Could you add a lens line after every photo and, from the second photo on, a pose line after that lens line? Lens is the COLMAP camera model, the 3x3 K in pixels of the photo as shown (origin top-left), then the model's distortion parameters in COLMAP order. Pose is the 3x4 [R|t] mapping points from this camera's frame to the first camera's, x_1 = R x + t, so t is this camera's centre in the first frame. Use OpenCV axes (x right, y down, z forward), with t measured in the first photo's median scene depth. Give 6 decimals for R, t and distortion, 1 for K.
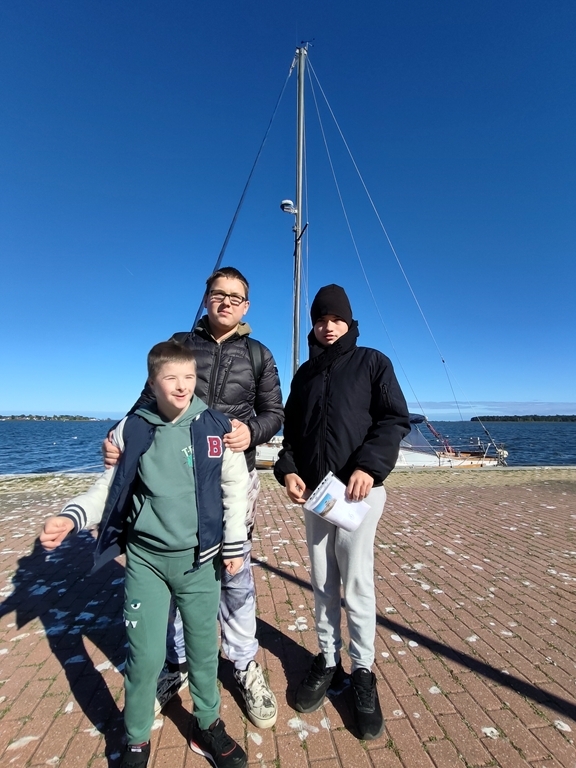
lens RADIAL K [[353.2, 0, 288.0], [0, 353.2, 384.0], [0, 0, 1]] dist [0.010975, -0.000161]
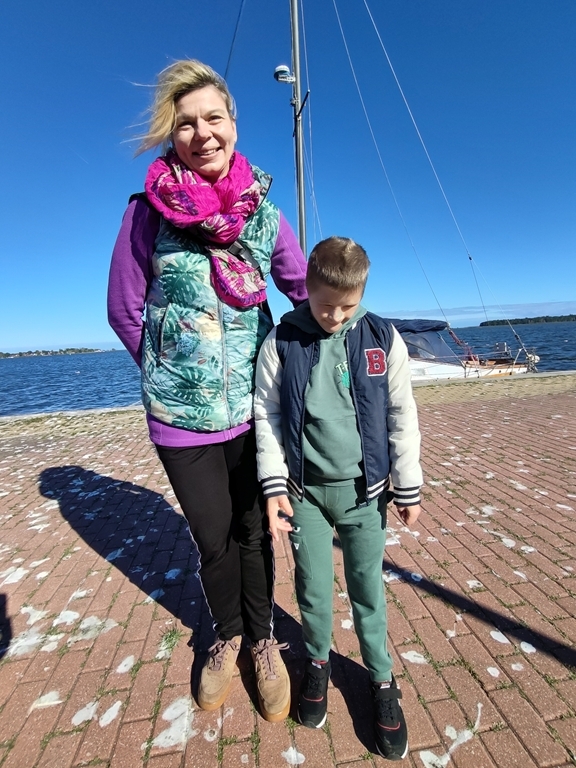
lens RADIAL K [[360.9, 0, 289.7], [0, 360.9, 373.4], [0, 0, 1]] dist [-0.017178, 0.000238]
pose [[0.997668, -0.064830, -0.021336, -0.025365], [0.067763, 0.978205, 0.196273, 0.016970], [0.008147, -0.197261, 0.980317, 0.175297]]
